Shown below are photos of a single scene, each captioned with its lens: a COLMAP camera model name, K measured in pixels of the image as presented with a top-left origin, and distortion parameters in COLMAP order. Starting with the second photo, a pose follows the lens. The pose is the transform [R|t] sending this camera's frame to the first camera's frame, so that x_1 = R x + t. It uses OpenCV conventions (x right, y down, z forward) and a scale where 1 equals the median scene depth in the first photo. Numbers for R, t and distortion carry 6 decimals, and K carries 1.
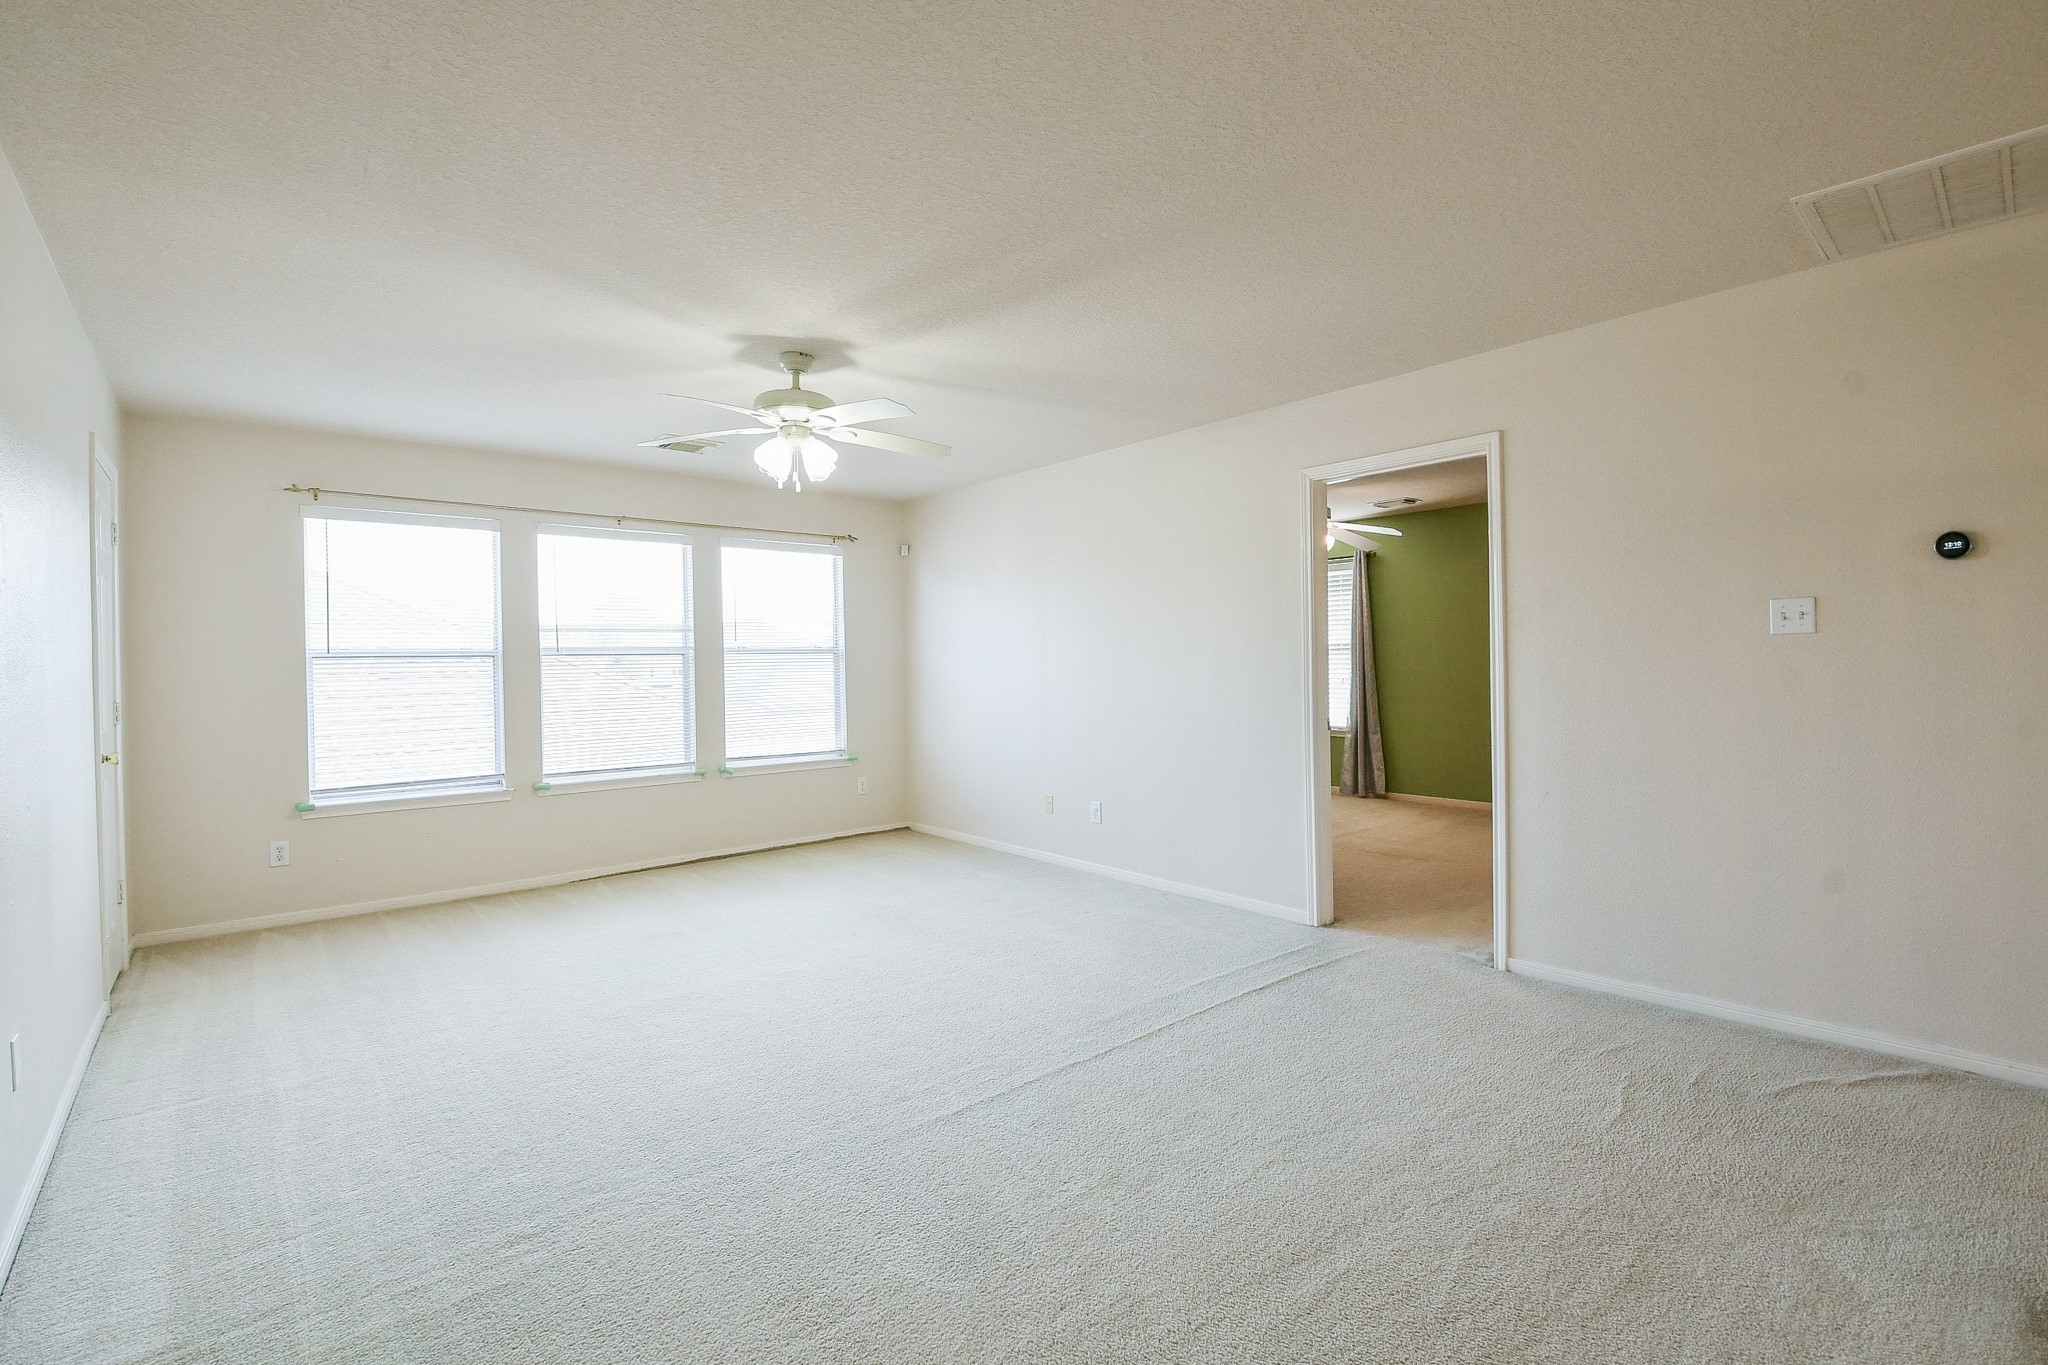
lens RADIAL K [[918.1, 0, 1020.7], [0, 918.1, 680.6], [0, 0, 1]] dist [-0.012231, -0.004196]
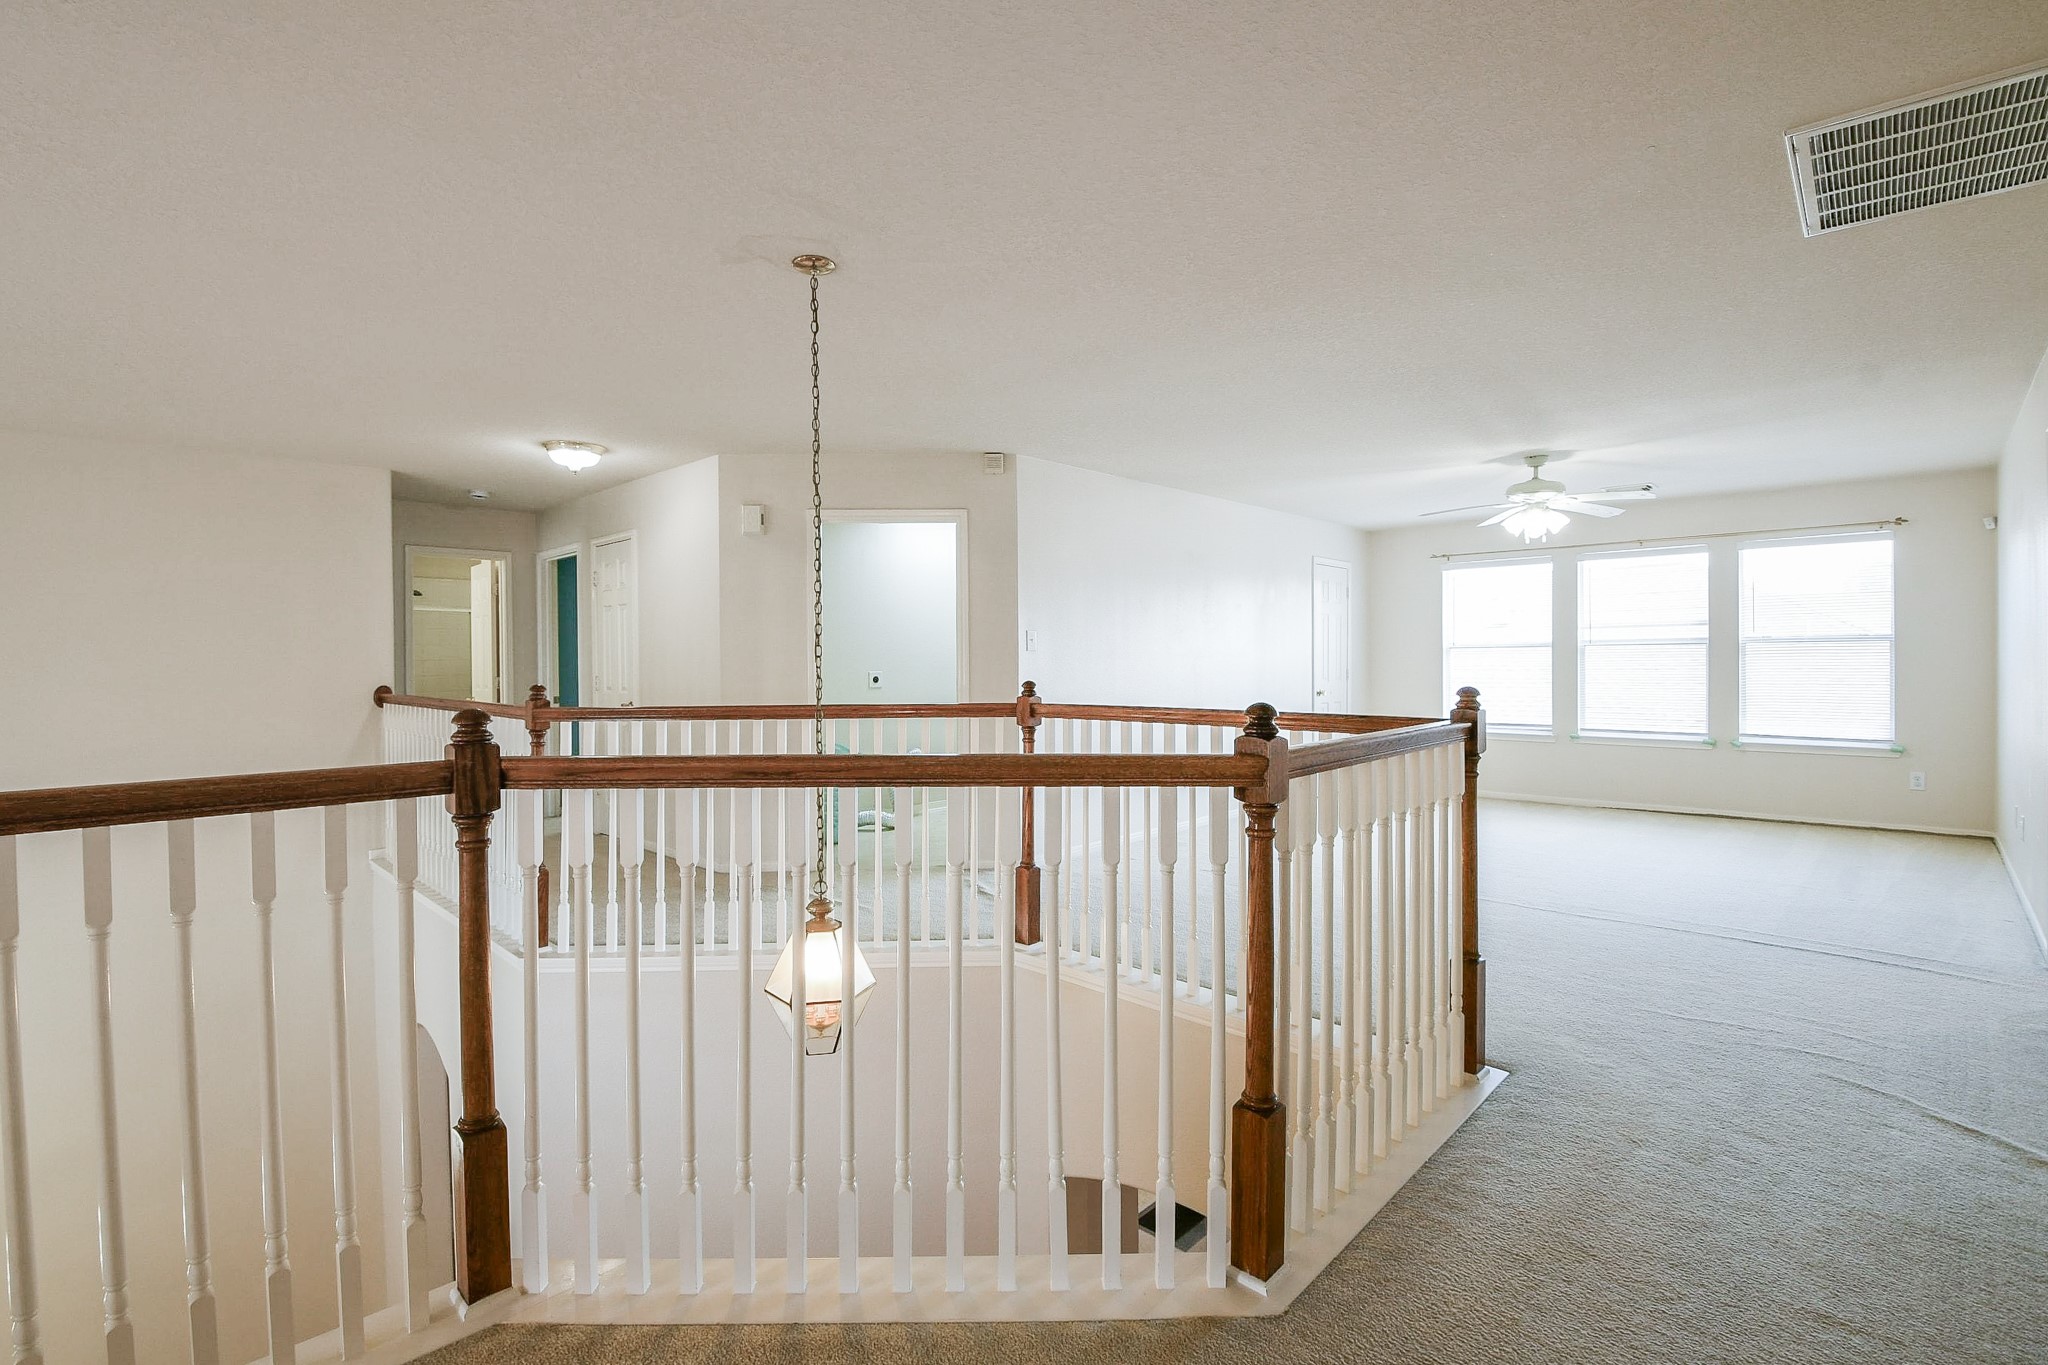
lens RADIAL K [[918.1, 0, 1029.7], [0, 918.1, 680.2], [0, 0, 1]] dist [-0.012231, -0.004196]
pose [[0.107307, 0.033385, -0.993665, 0.708843], [-0.011829, 0.999408, 0.032301, -0.008298], [0.994156, 0.008288, 0.107638, -0.012308]]
